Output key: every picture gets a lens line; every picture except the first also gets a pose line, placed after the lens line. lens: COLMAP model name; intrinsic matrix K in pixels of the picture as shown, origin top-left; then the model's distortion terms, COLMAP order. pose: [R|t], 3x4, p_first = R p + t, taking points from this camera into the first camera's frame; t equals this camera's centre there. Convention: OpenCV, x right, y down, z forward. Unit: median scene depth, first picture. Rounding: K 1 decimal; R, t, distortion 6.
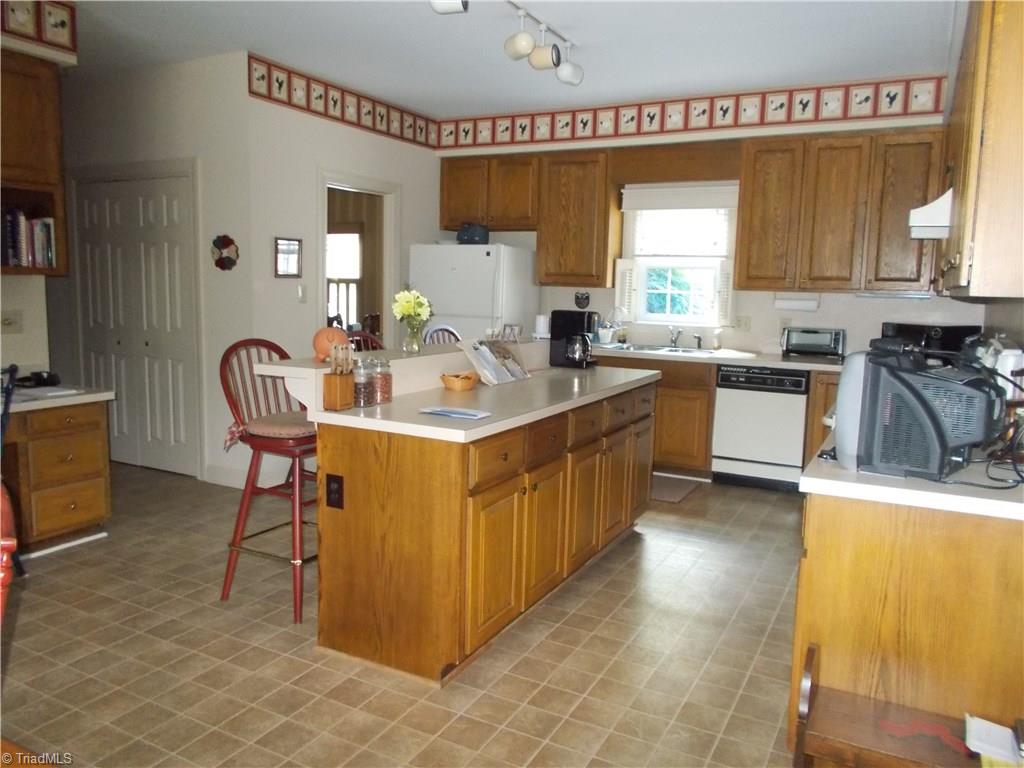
lens RADIAL K [[772.3, 0, 512.0], [0, 772.3, 384.0], [0, 0, 1]] dist [-0.012983, -0.001955]
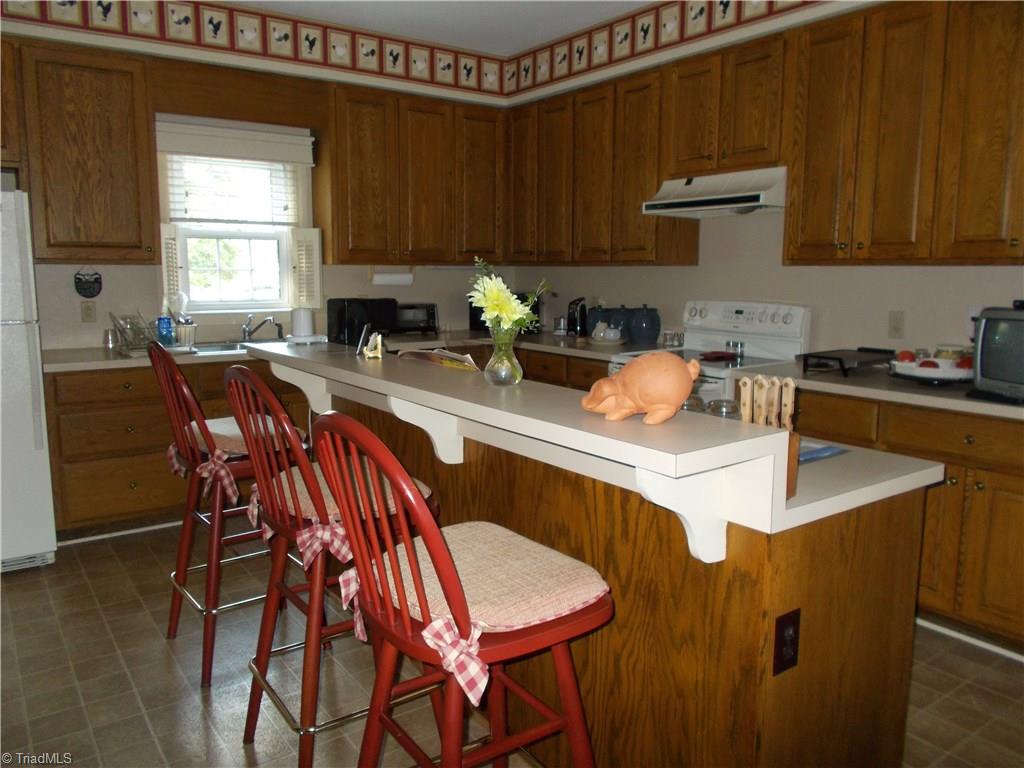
lens RADIAL K [[772.3, 0, 512.0], [0, 772.3, 384.0], [0, 0, 1]] dist [-0.012983, -0.001955]
pose [[0.436111, -0.159693, 0.885610, -0.395197], [0.118276, 0.985763, 0.119509, -0.070723], [-0.892086, 0.052628, 0.448790, 0.456879]]
